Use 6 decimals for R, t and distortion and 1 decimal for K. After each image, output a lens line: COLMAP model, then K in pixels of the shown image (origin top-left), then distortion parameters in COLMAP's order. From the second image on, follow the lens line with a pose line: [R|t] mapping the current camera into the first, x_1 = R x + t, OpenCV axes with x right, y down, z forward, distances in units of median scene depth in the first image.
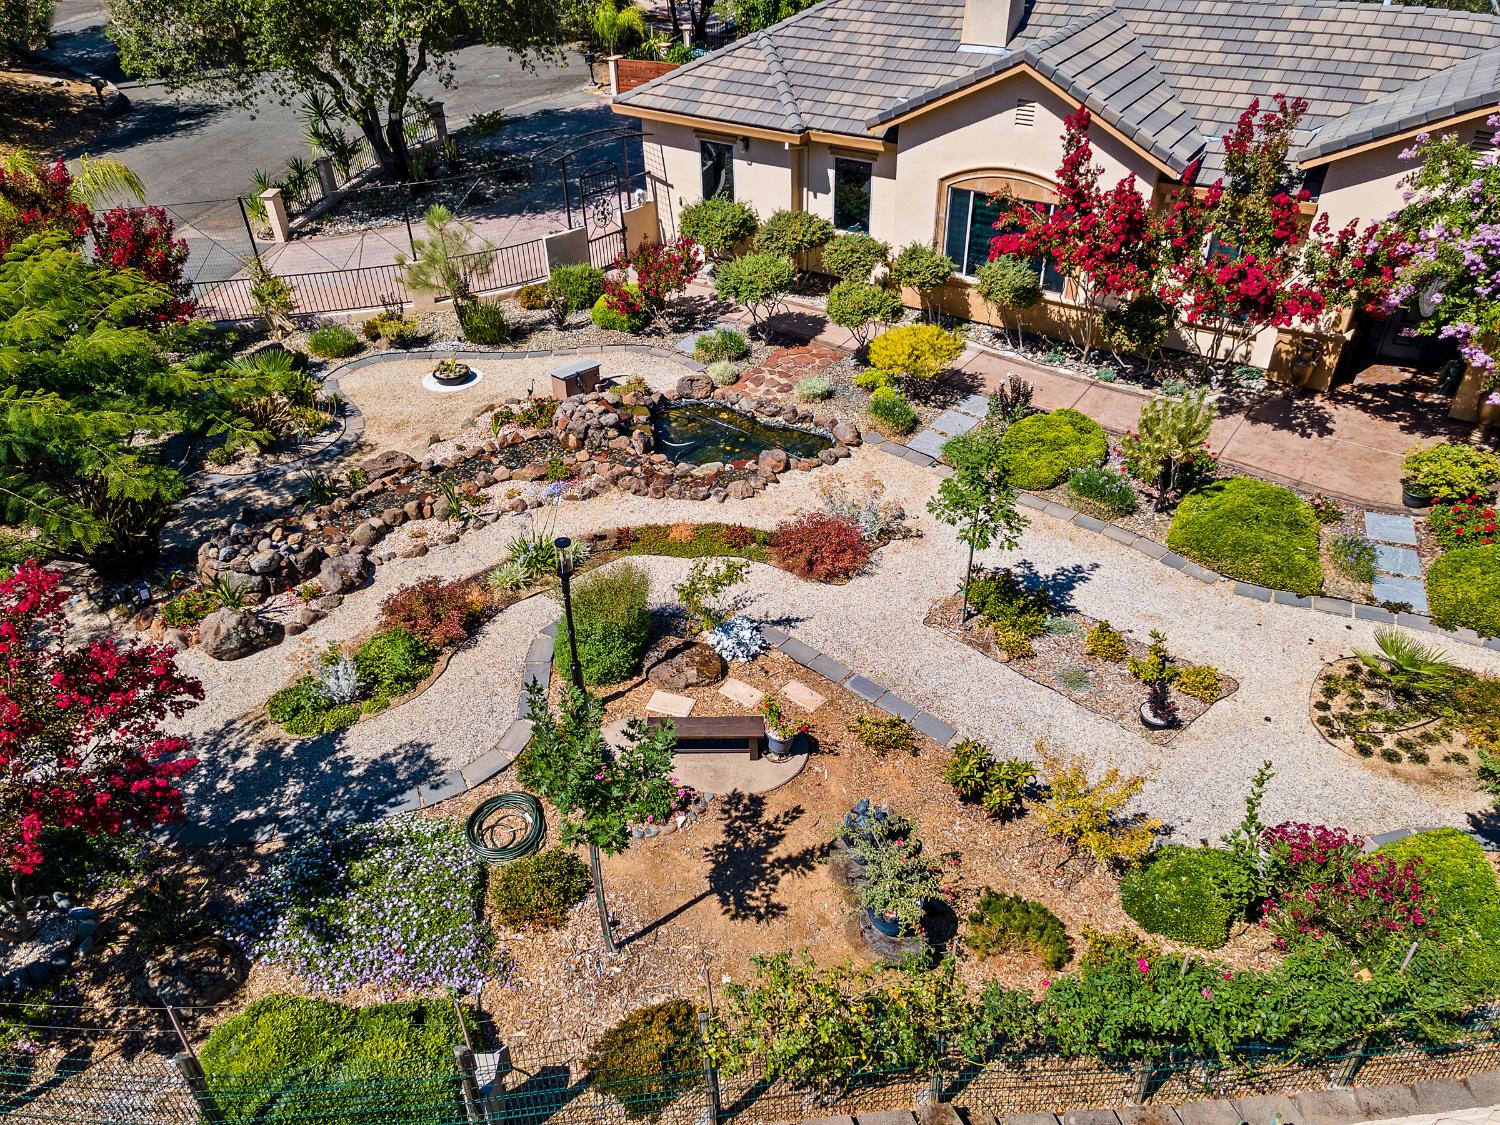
lens RADIAL K [[1091.9, 0, 750.0], [0, 1091.9, 562.5], [0, 0, 1]] dist [0.025631, 0.047412]
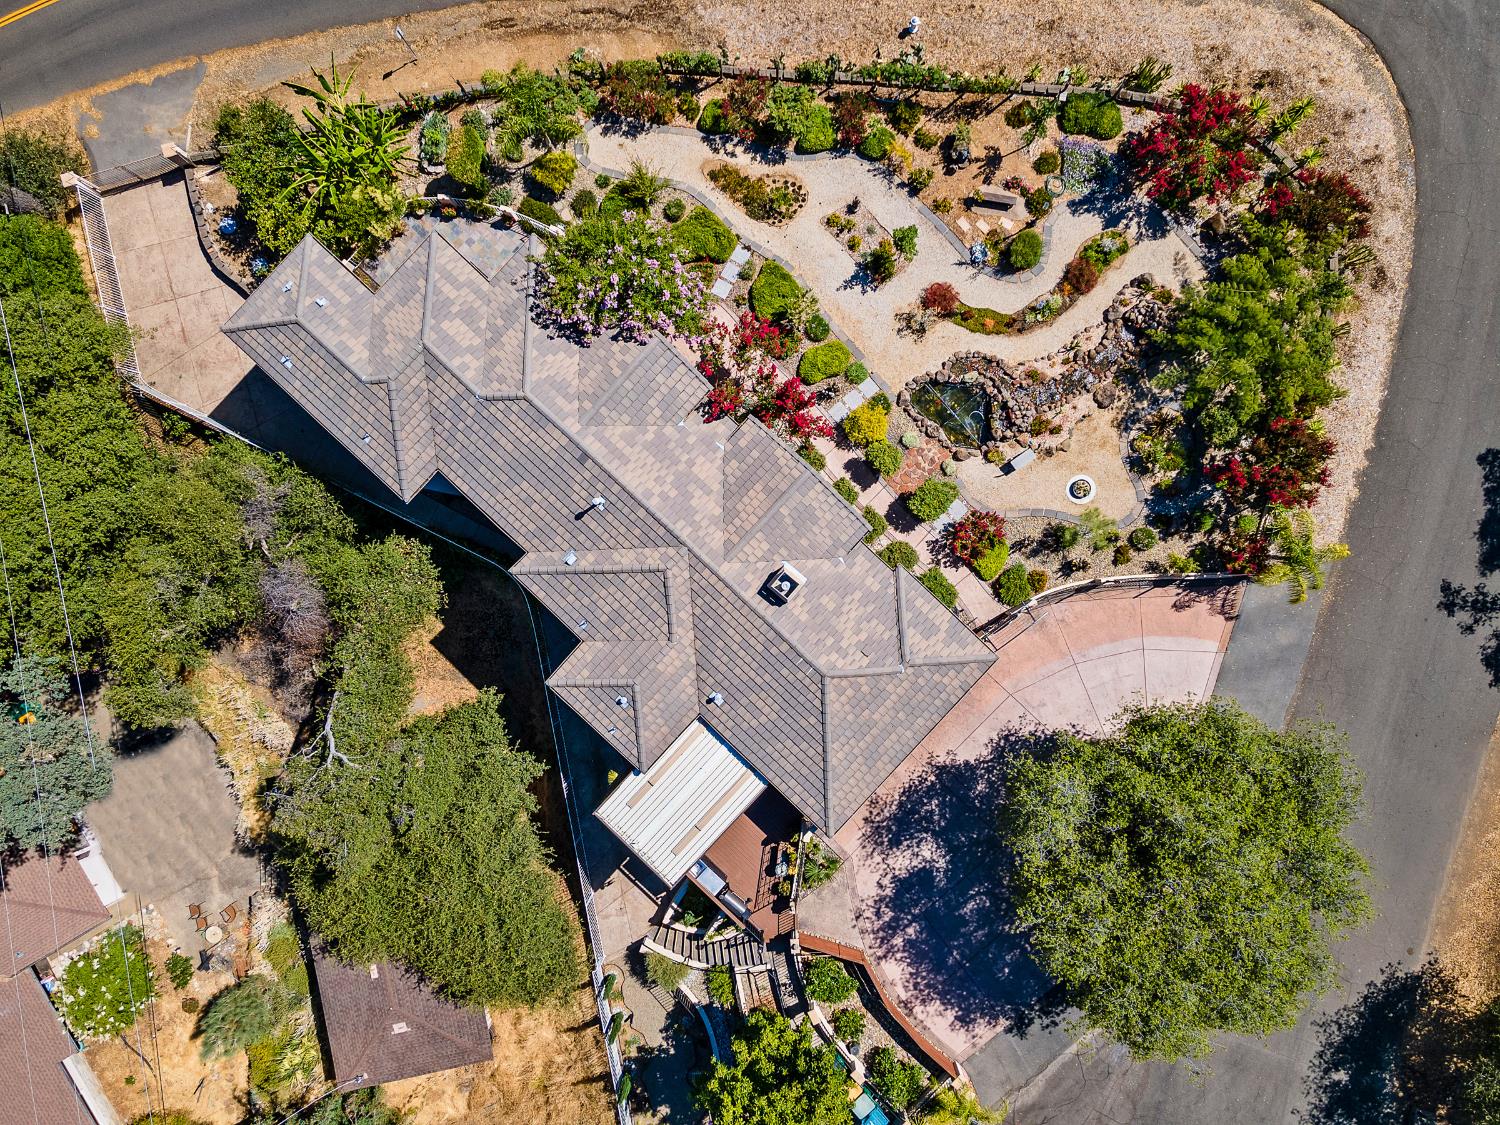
lens RADIAL K [[1102.7, 0, 750.0], [0, 1102.7, 562.5], [0, 0, 1]] dist [0.024865, 0.052298]
pose [[-0.985012, -0.169524, 0.031822, 0.290608], [0.125253, -0.576163, 0.807680, -2.324657], [-0.118587, 0.799561, 0.588761, -0.036959]]
